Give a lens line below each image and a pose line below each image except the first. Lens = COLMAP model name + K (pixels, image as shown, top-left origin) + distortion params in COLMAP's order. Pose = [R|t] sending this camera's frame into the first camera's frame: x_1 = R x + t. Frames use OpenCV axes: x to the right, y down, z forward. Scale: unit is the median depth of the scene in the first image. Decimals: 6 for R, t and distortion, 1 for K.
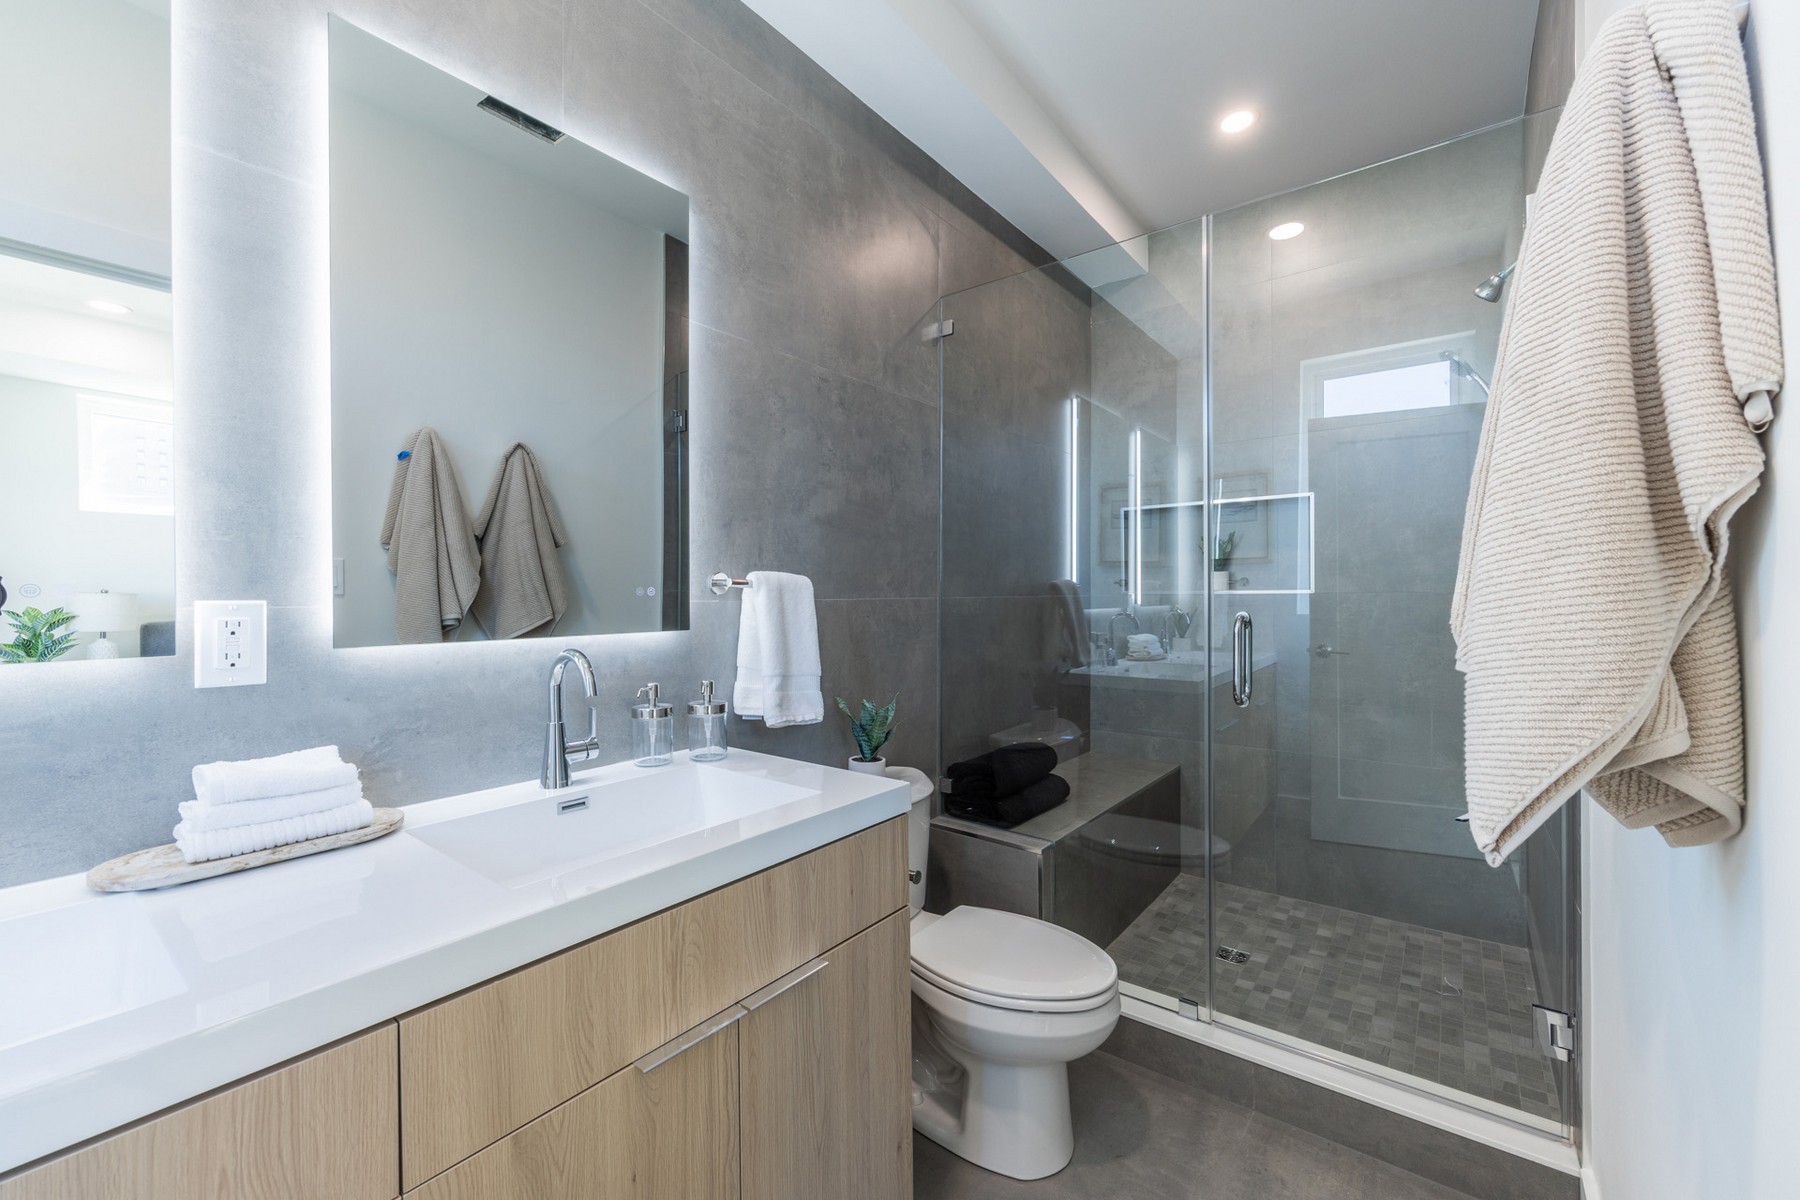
lens RADIAL K [[721.2, 0, 902.7], [0, 721.2, 598.3], [0, 0, 1]] dist [-0.002666, 0.001033]
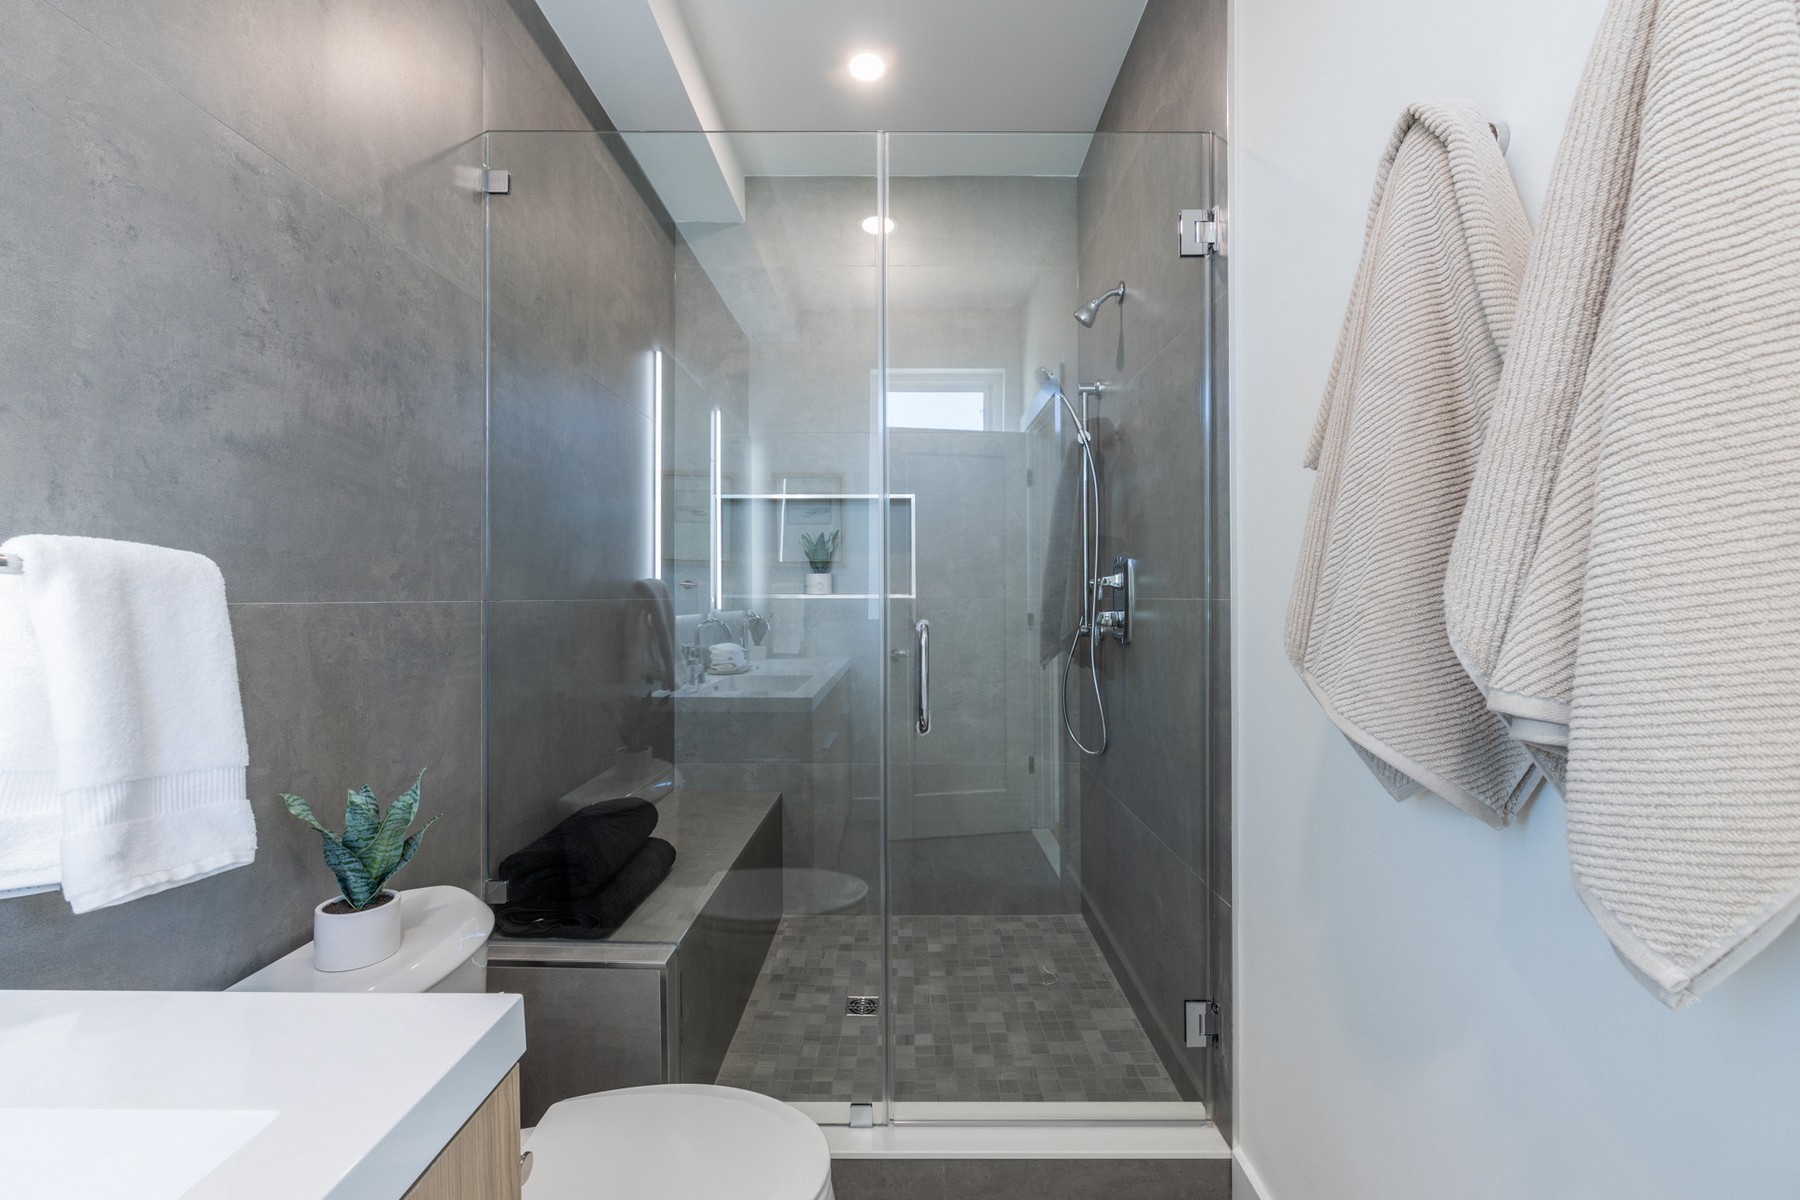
lens RADIAL K [[721.2, 0, 899.9], [0, 721.2, 606.8], [0, 0, 1]] dist [-0.002666, 0.001033]
pose [[0.793757, 0.000054, 0.608235, -0.047878], [-0.003982, 0.999979, 0.005108, -0.000122], [-0.608222, -0.006477, 0.793741, 0.287269]]
